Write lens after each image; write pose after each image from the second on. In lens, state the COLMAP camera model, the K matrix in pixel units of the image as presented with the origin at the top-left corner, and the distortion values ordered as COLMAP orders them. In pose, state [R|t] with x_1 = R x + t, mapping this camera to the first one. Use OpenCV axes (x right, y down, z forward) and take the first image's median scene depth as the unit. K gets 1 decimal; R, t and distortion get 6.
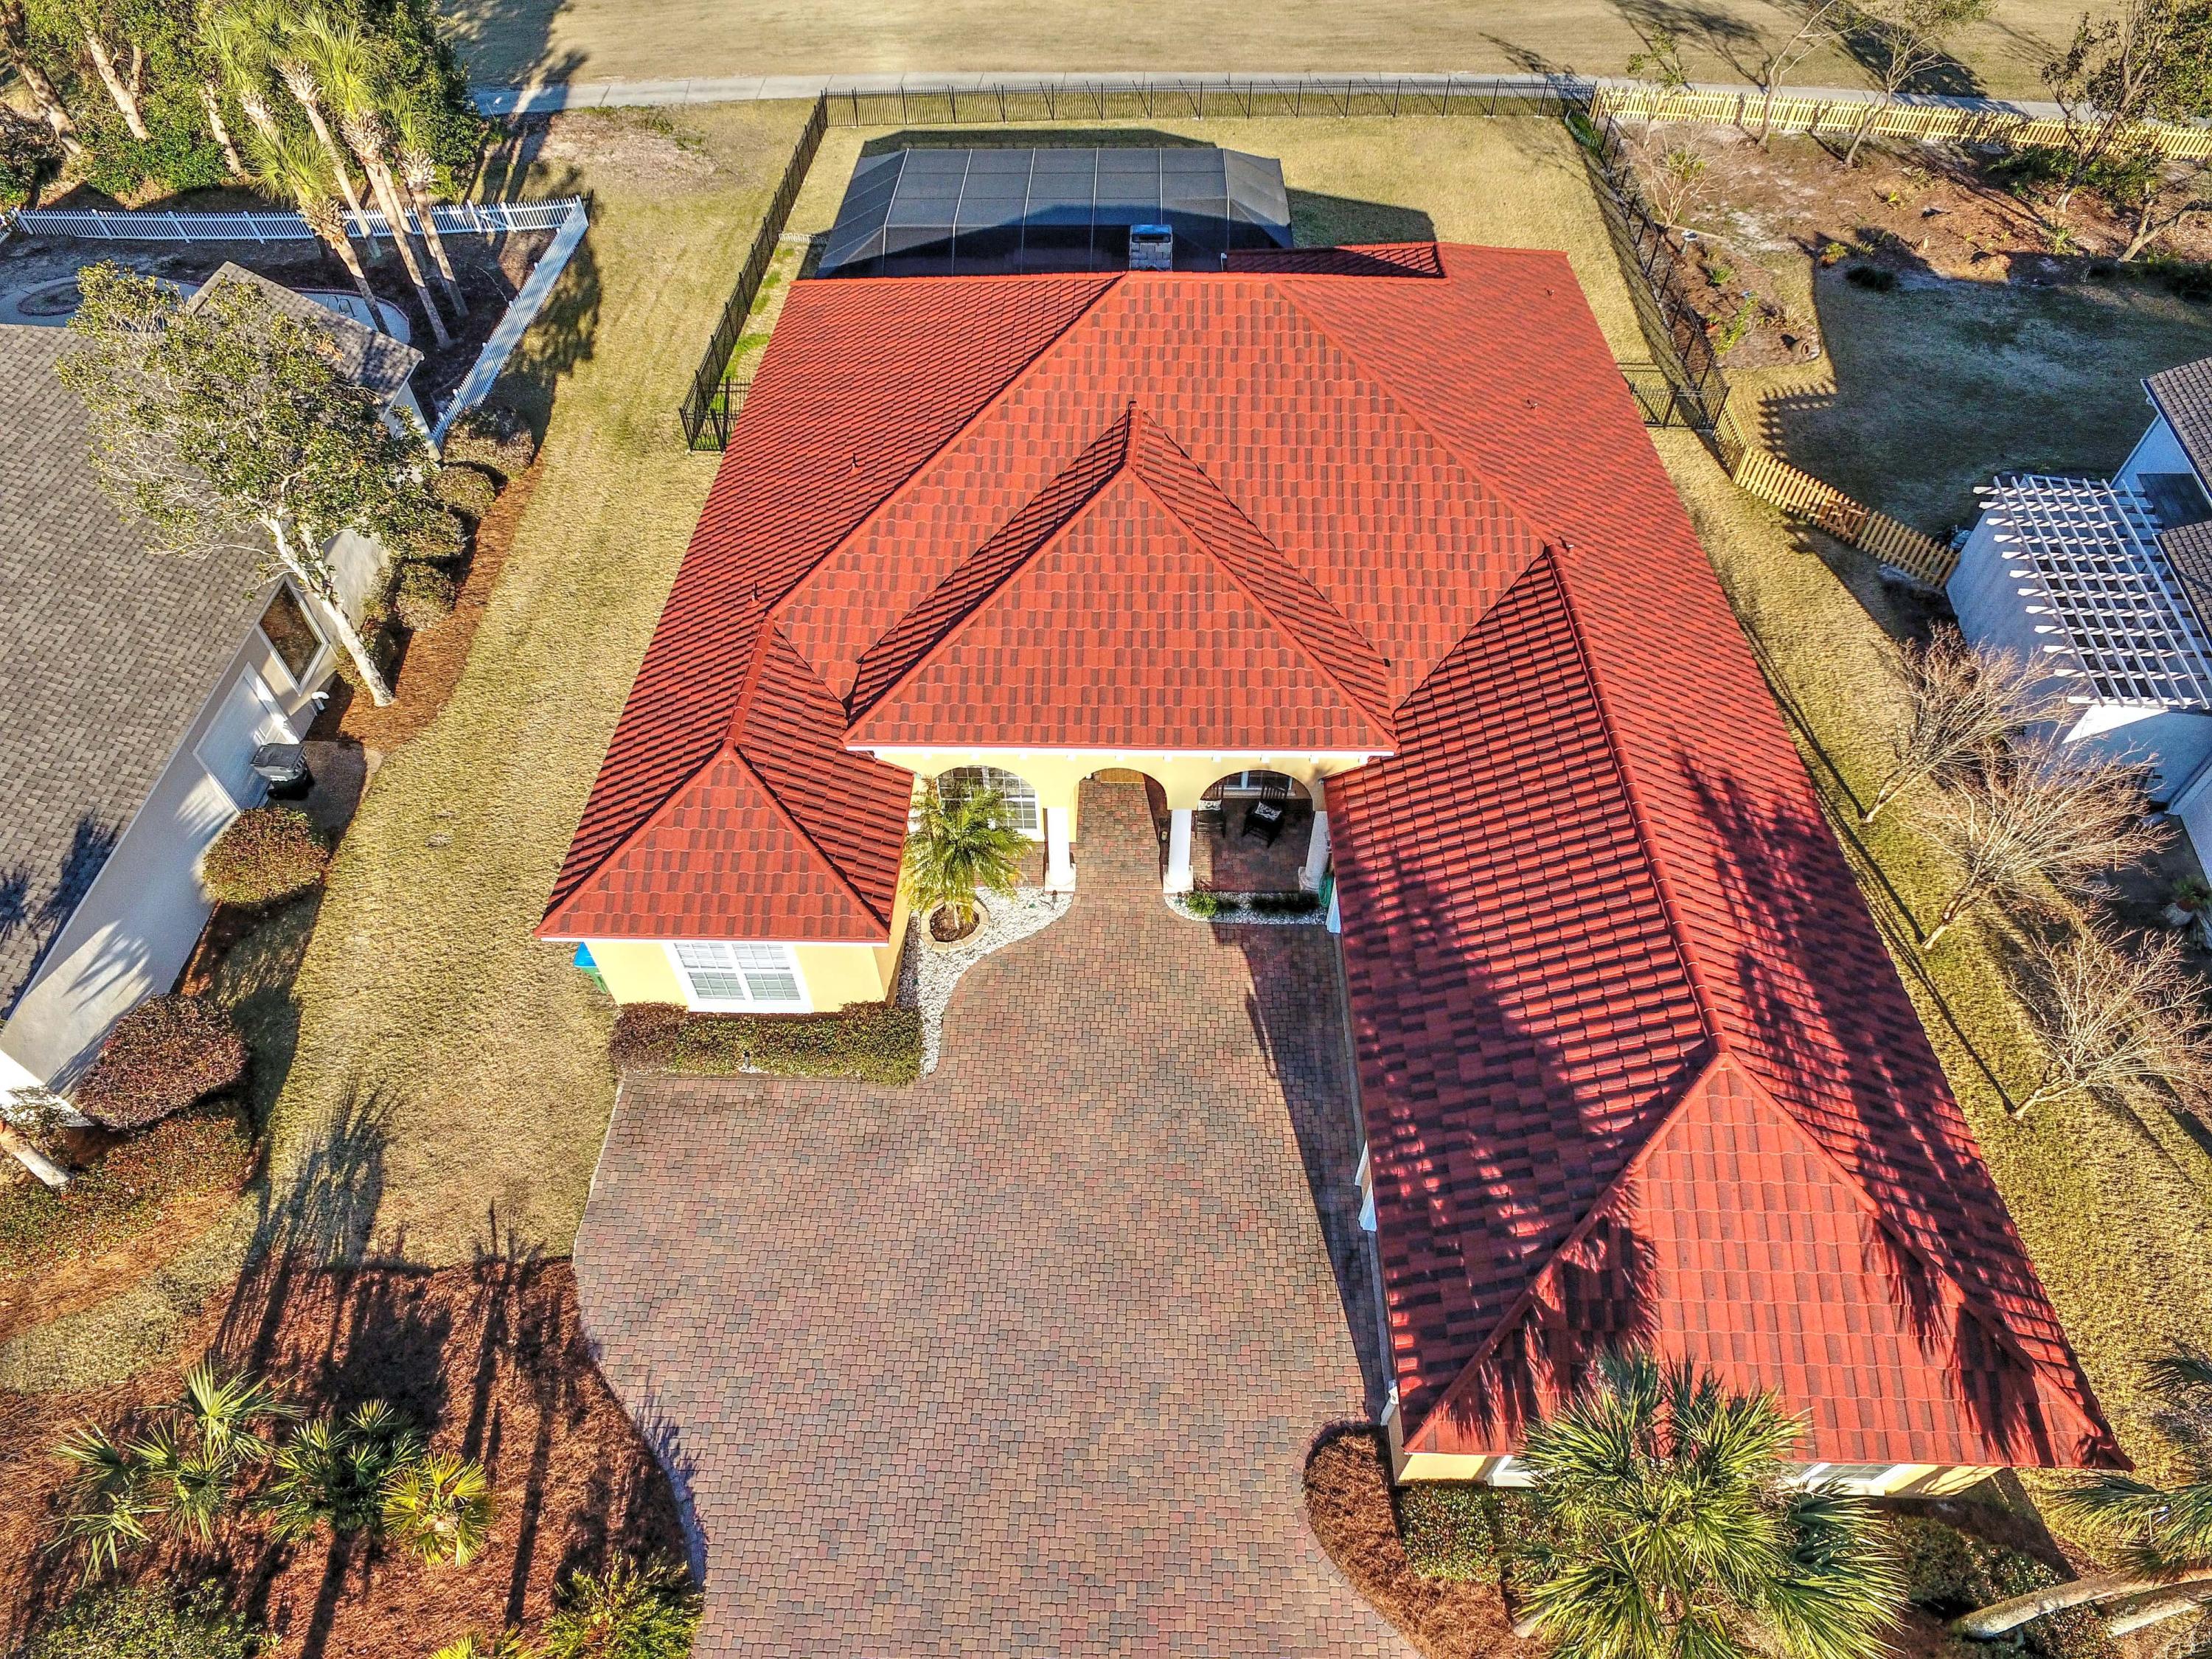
lens RADIAL K [[1284.4, 0, 1110.4], [0, 1284.4, 836.4], [0, 0, 1]] dist [-0.007617, 0.011873]
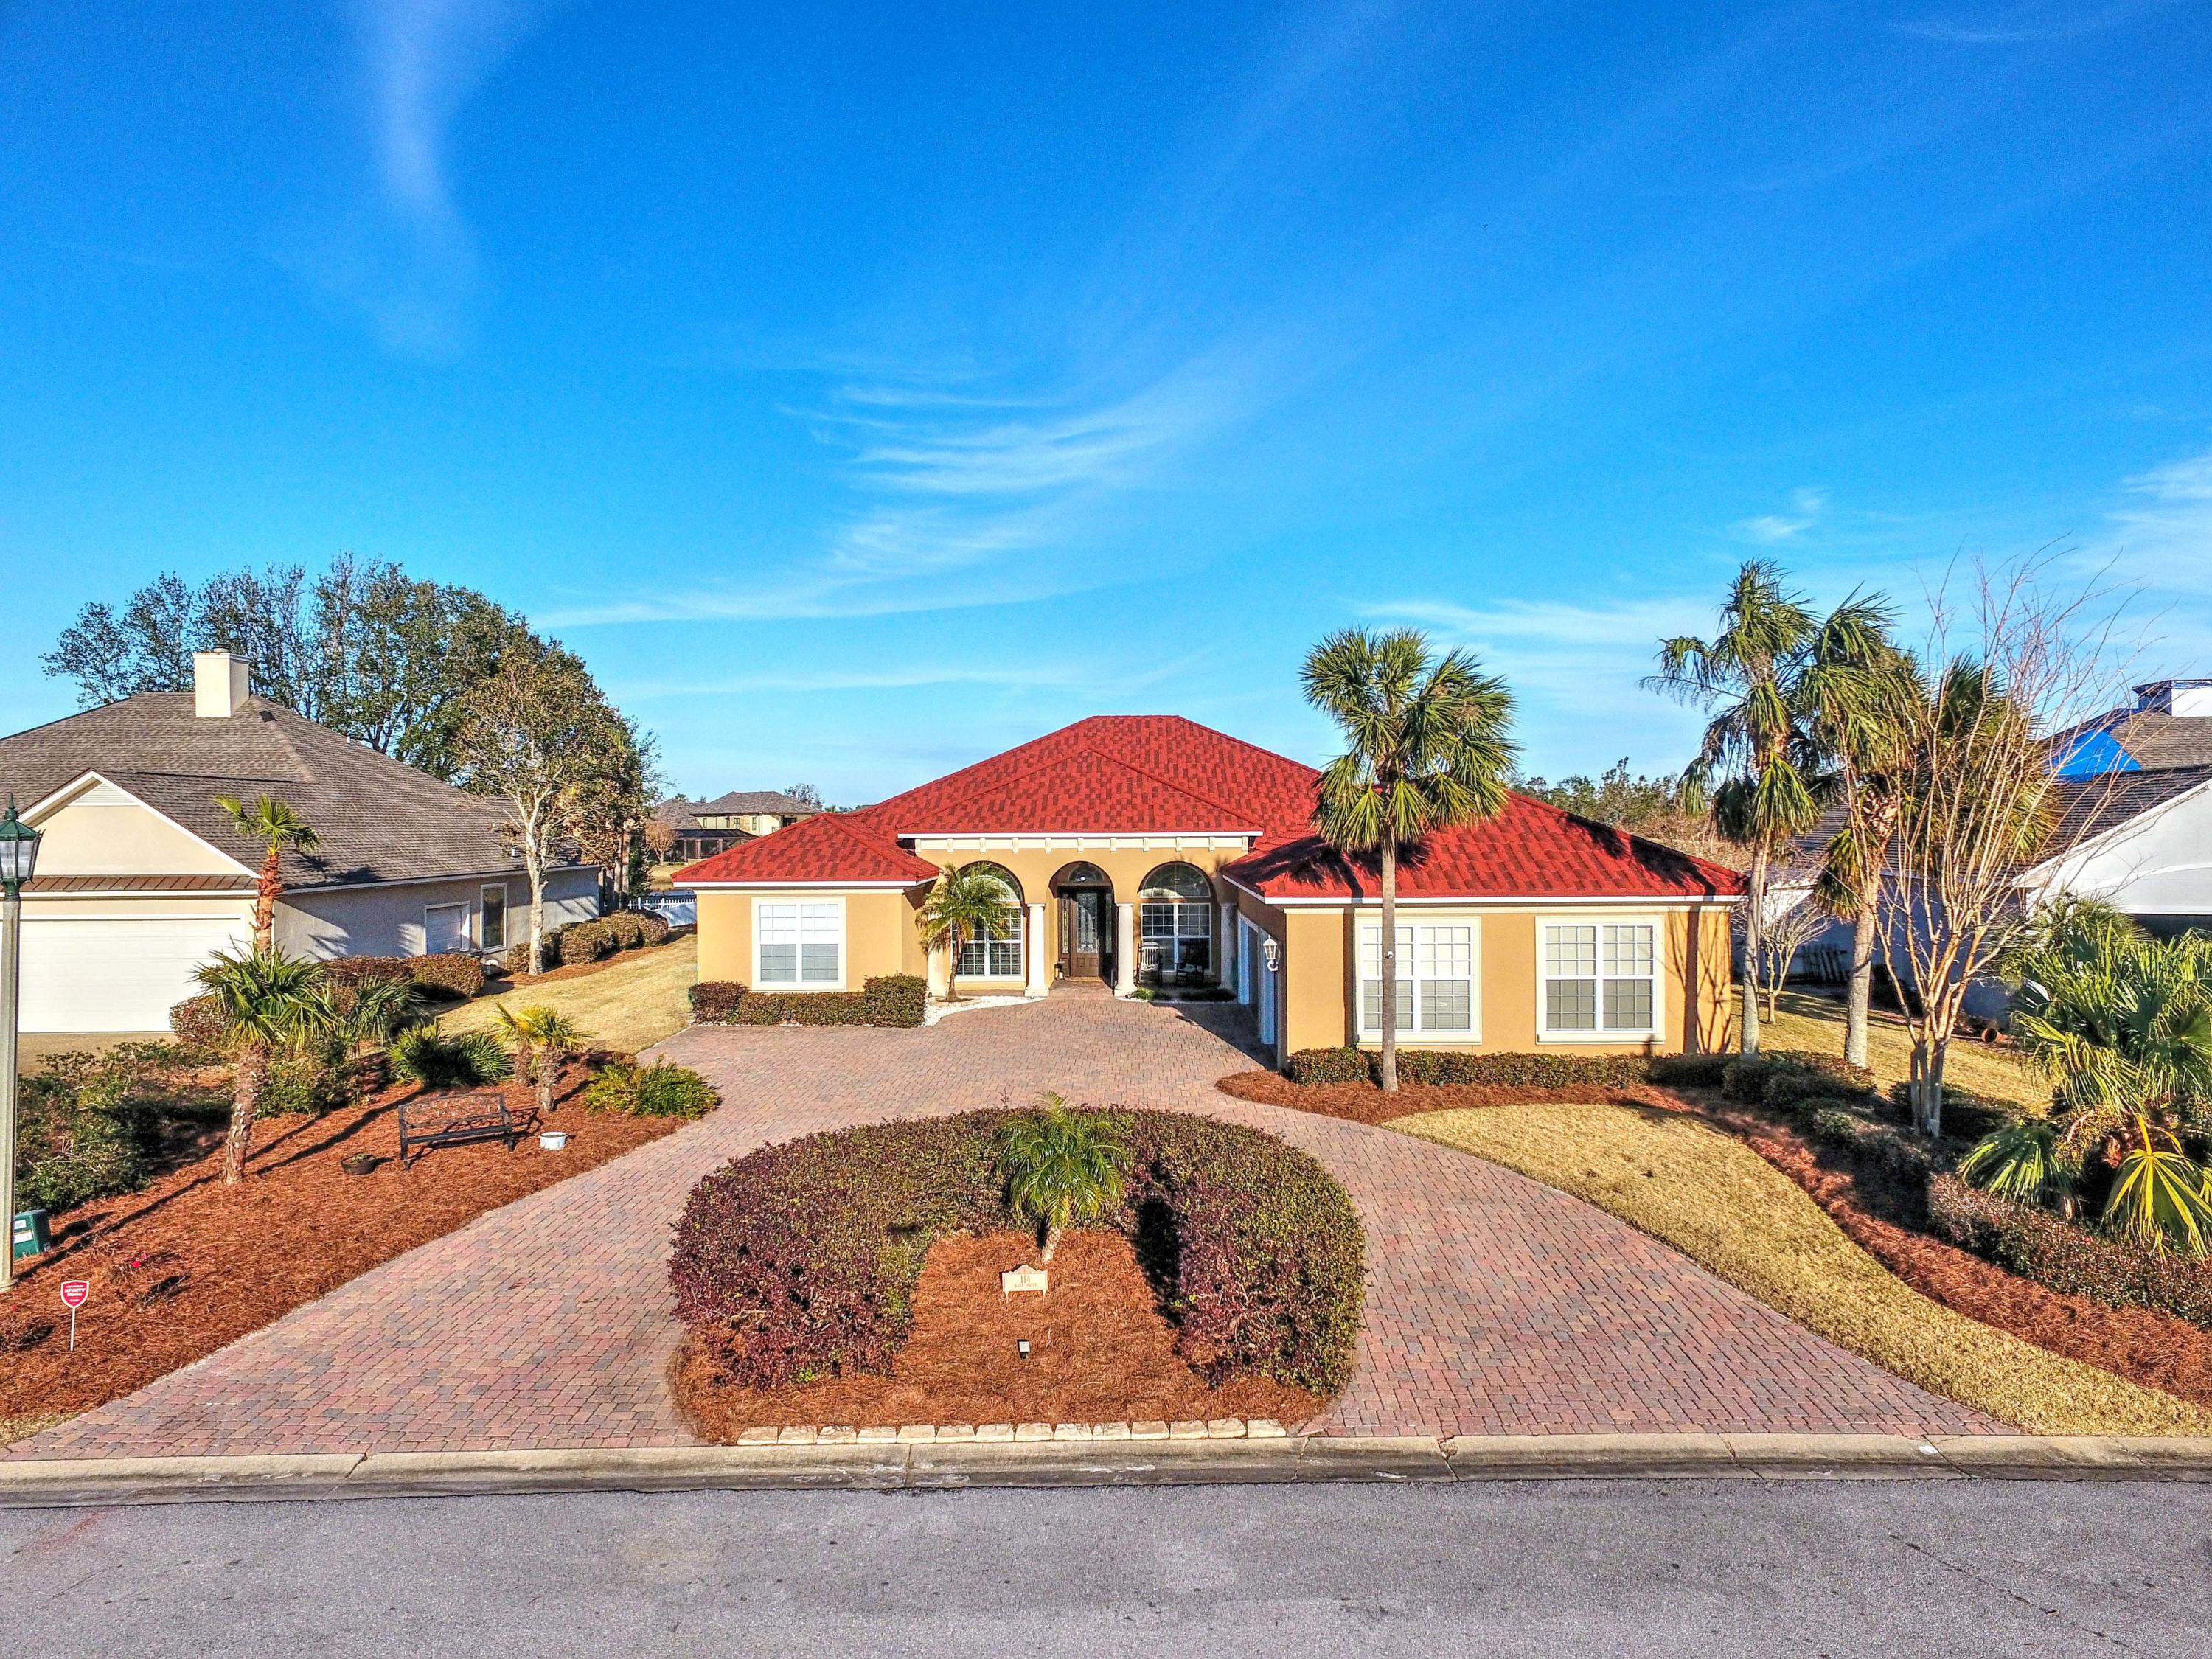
lens RADIAL K [[1284.4, 0, 1110.4], [0, 1284.4, 836.4], [0, 0, 1]] dist [-0.007617, 0.011873]
pose [[0.999993, 0.003261, 0.001755, 0.038232], [-0.000844, 0.662318, -0.749223, 1.022506], [-0.003606, 0.749216, 0.662316, 0.008800]]
